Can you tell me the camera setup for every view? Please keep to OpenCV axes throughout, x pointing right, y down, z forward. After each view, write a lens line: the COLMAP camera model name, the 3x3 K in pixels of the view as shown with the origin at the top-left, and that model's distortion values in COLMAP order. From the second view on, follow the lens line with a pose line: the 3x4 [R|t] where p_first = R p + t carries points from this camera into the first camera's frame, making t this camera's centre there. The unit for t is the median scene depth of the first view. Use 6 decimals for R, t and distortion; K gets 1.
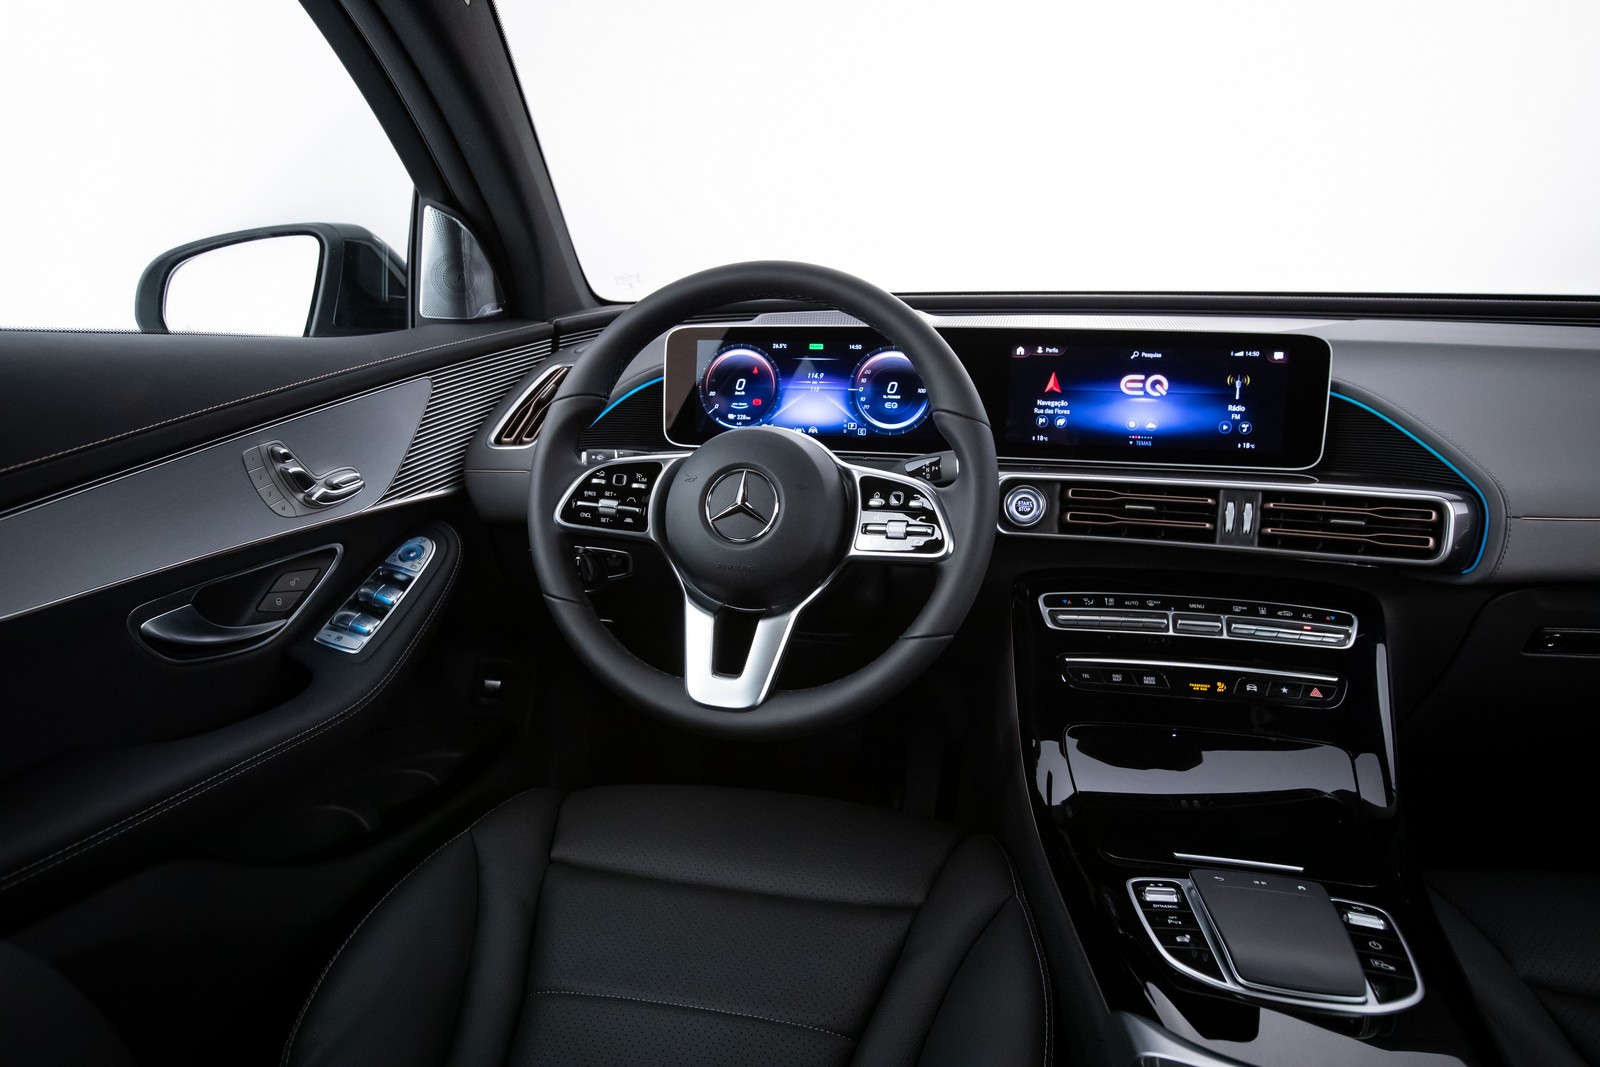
lens RADIAL K [[922.8, 0, 795.6], [0, 922.8, 535.9], [0, 0, 1]] dist [-0.066886, 0.075375]
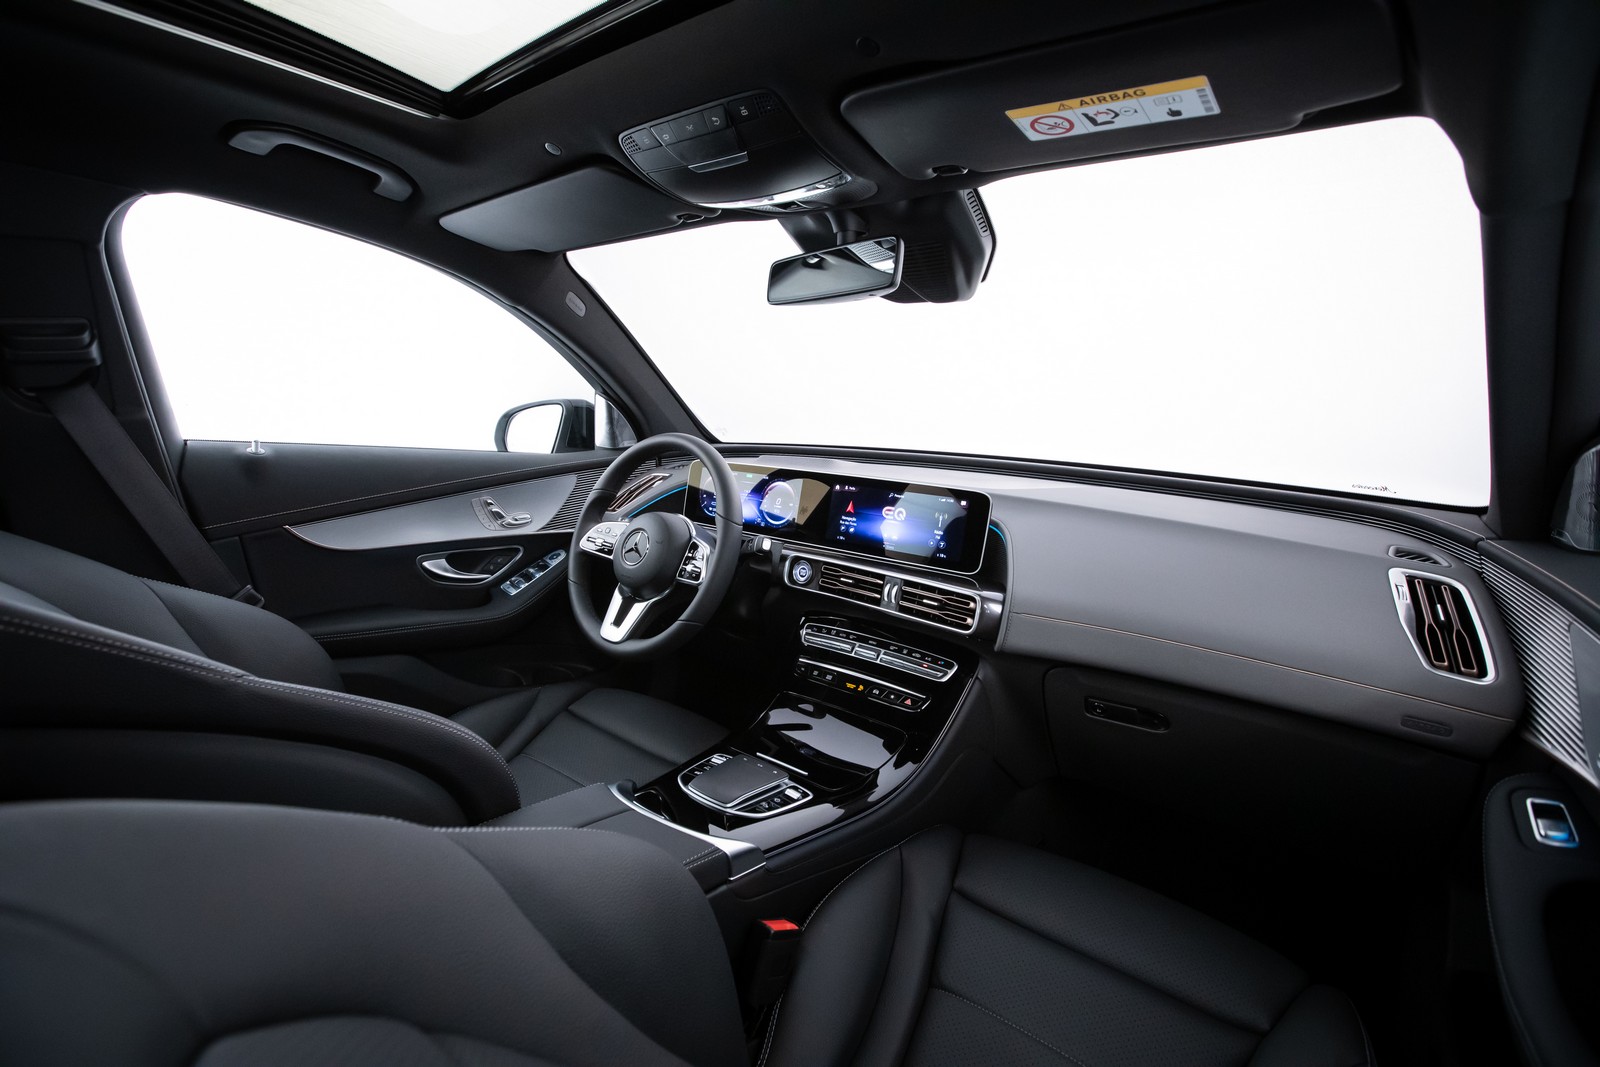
lens RADIAL K [[725.4, 0, 800.2], [0, 725.4, 537.0], [0, 0, 1]] dist [-0.077099, 0.039546]
pose [[0.898764, 0.116134, -0.422772, 0.844760], [-0.155816, 0.985937, -0.060414, -0.014331], [0.409811, 0.120172, 0.904220, -0.294936]]
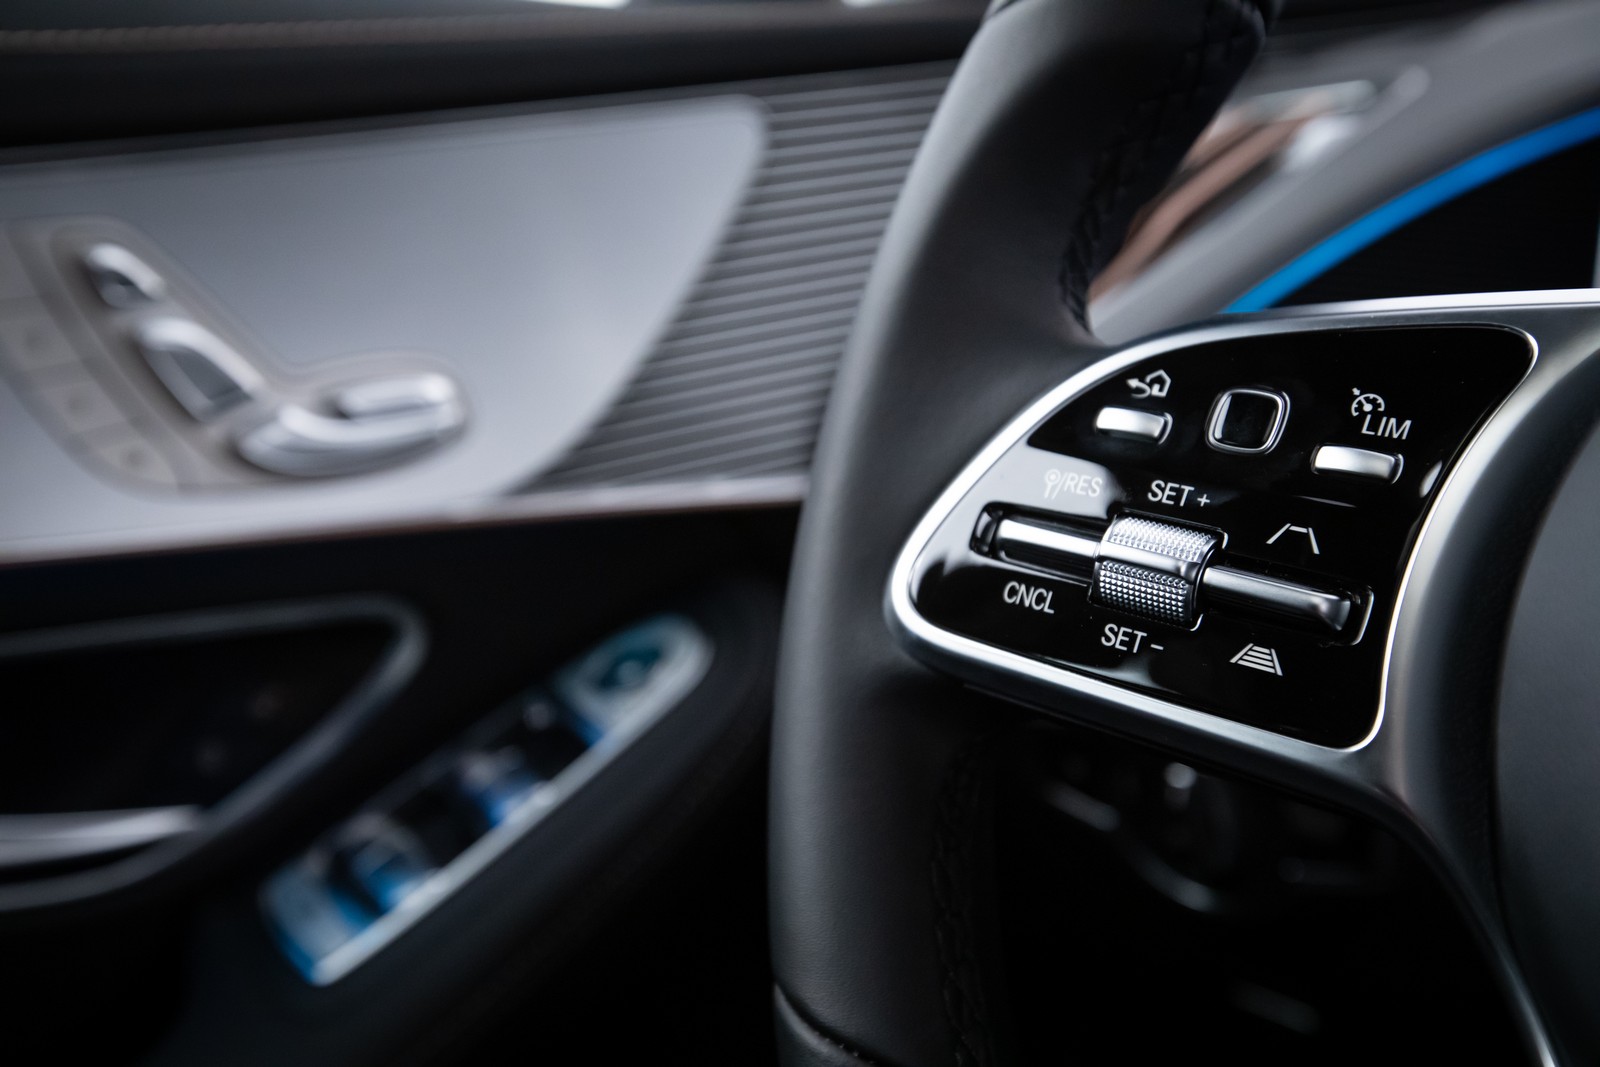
lens RADIAL K [[1500.0, 0, 800.0], [0, 1500.0, 533.5], [0, 0, 1]] dist [-0.002500, 0.146797]
pose [[0.790849, 0.085948, -0.605947, -0.078246], [-0.132202, 0.990705, -0.032021, -0.018171], [0.597563, 0.105431, 0.794861, 0.674851]]
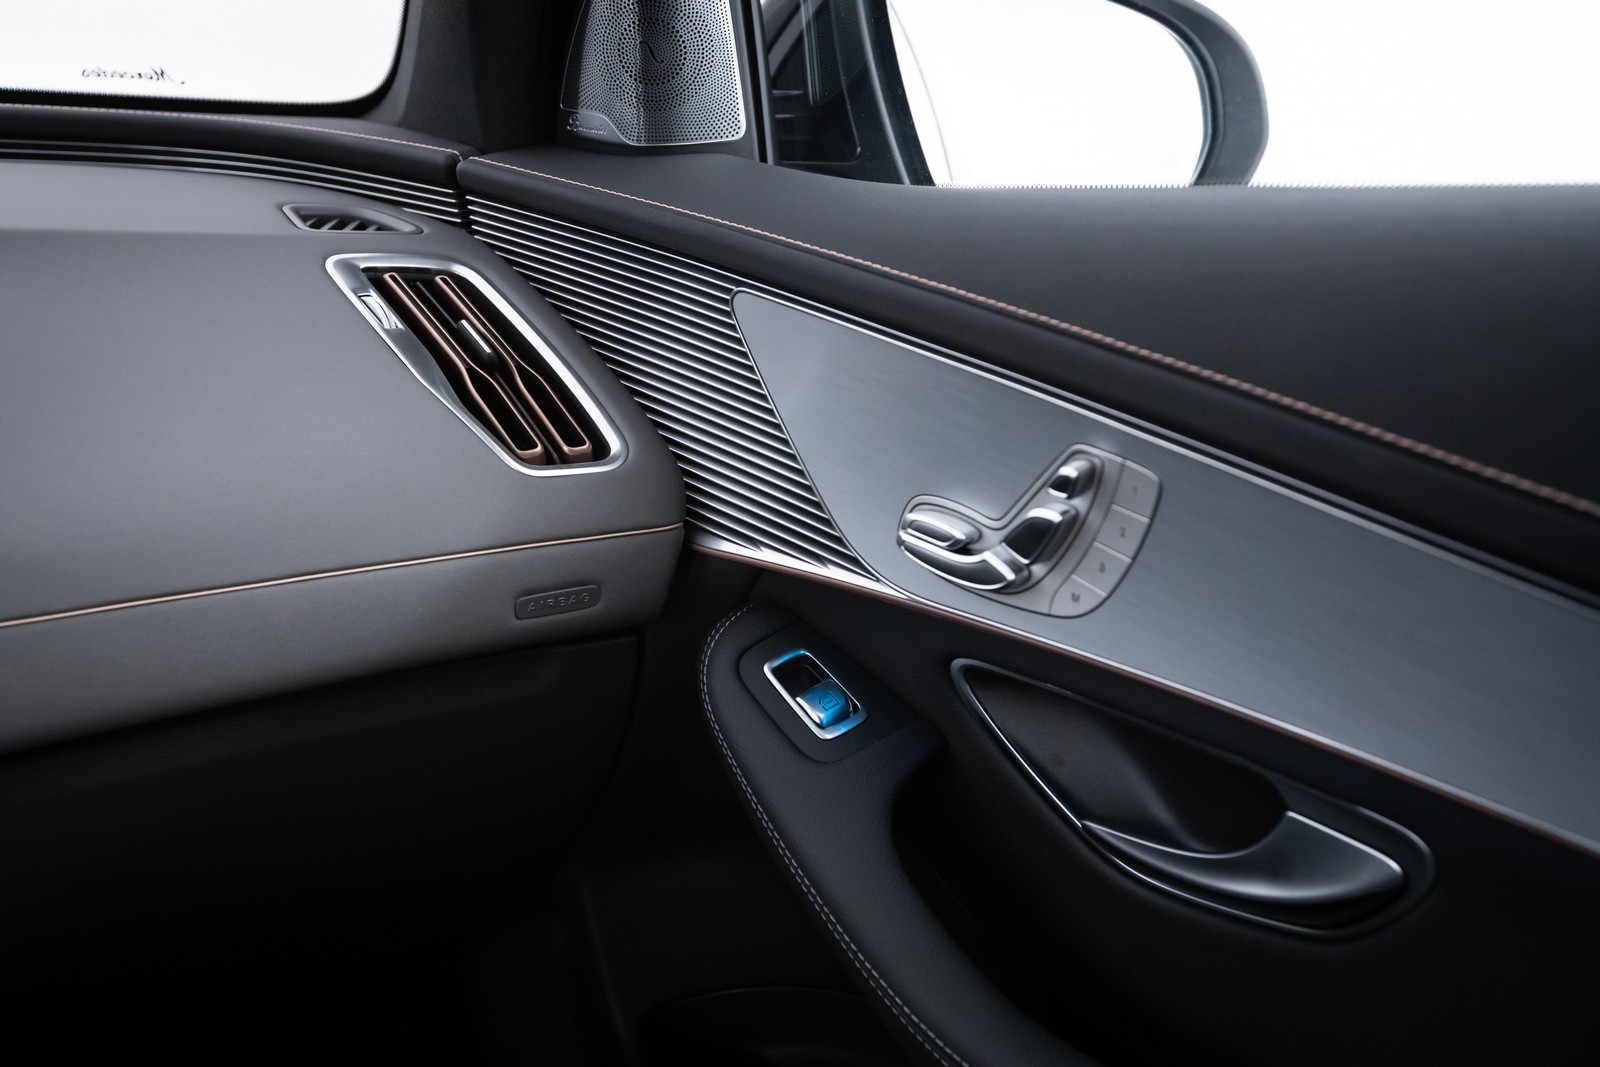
lens RADIAL K [[1500.0, 0, 800.0], [0, 1500.0, 533.5], [0, 0, 1]] dist [-0.002500, 0.146797]
pose [[0.690738, -0.206574, 0.692971, 0.749942], [0.179615, 0.977306, 0.112297, -0.056762], [-0.700442, 0.046900, 0.712166, 0.166650]]
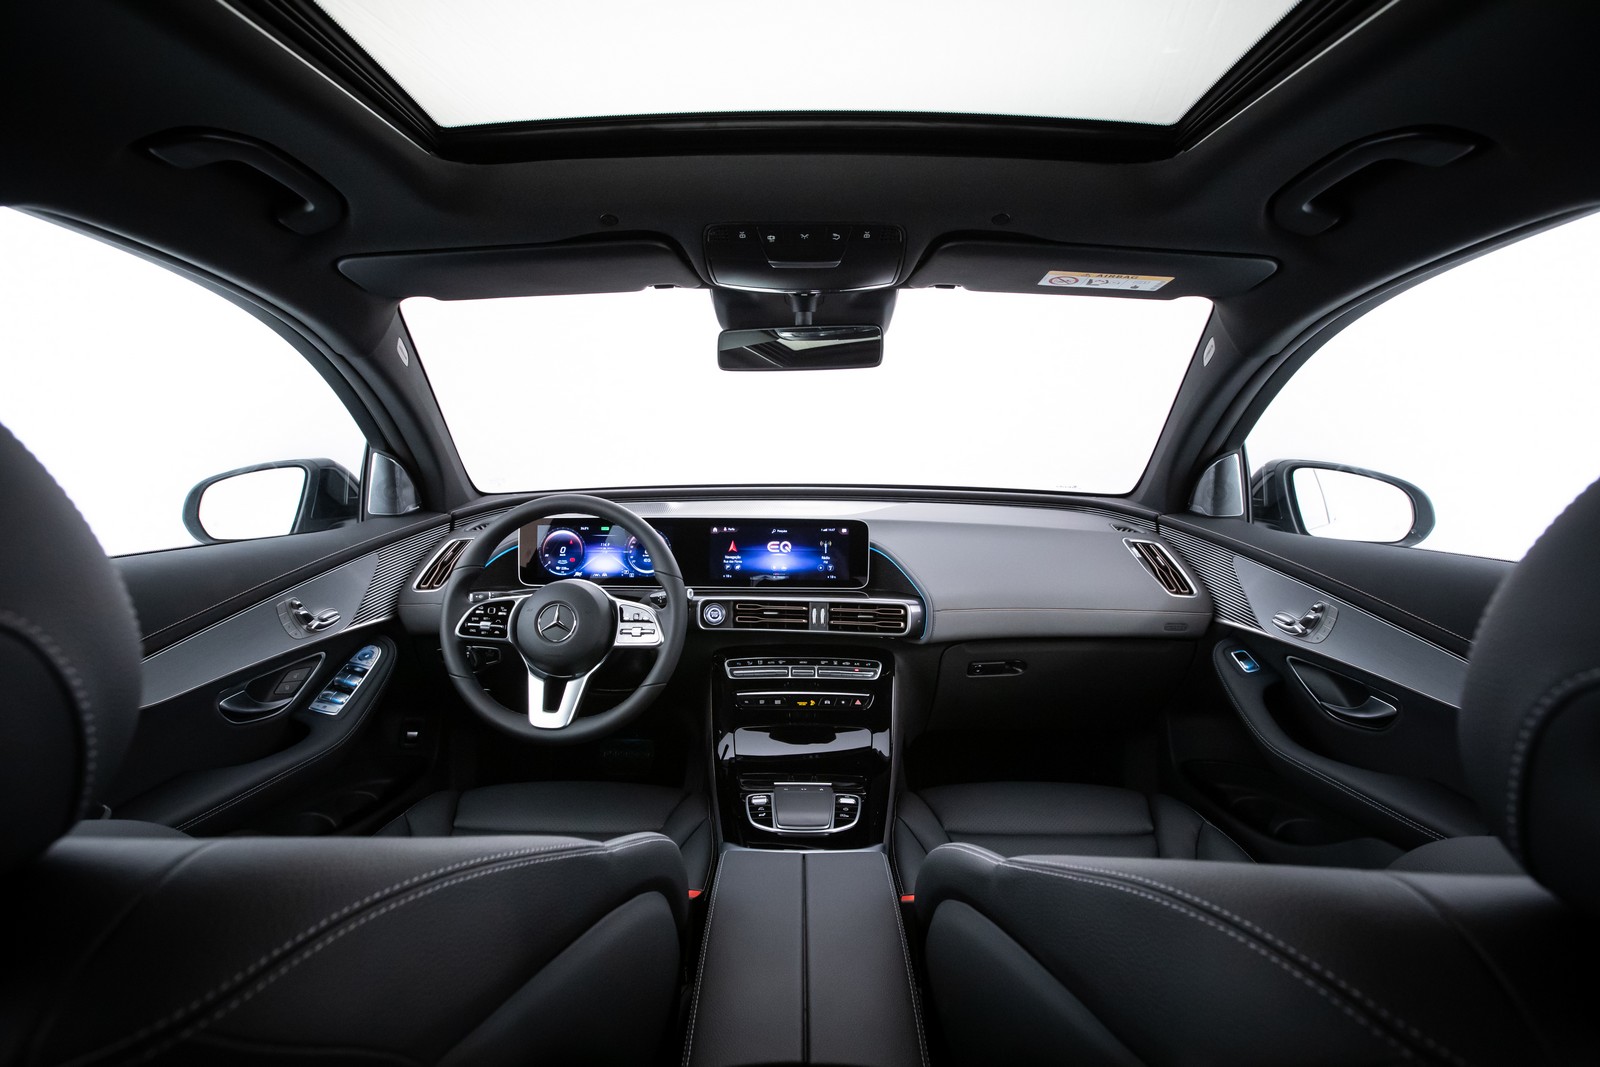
lens RADIAL K [[743.3, 0, 794.2], [0, 743.3, 541.8], [0, 0, 1]] dist [-0.080827, 0.057669]
pose [[0.980409, -0.026683, 0.195158, 0.116069], [0.046569, 0.994093, -0.098029, -0.023458], [-0.191390, 0.105197, 0.975861, -0.548861]]
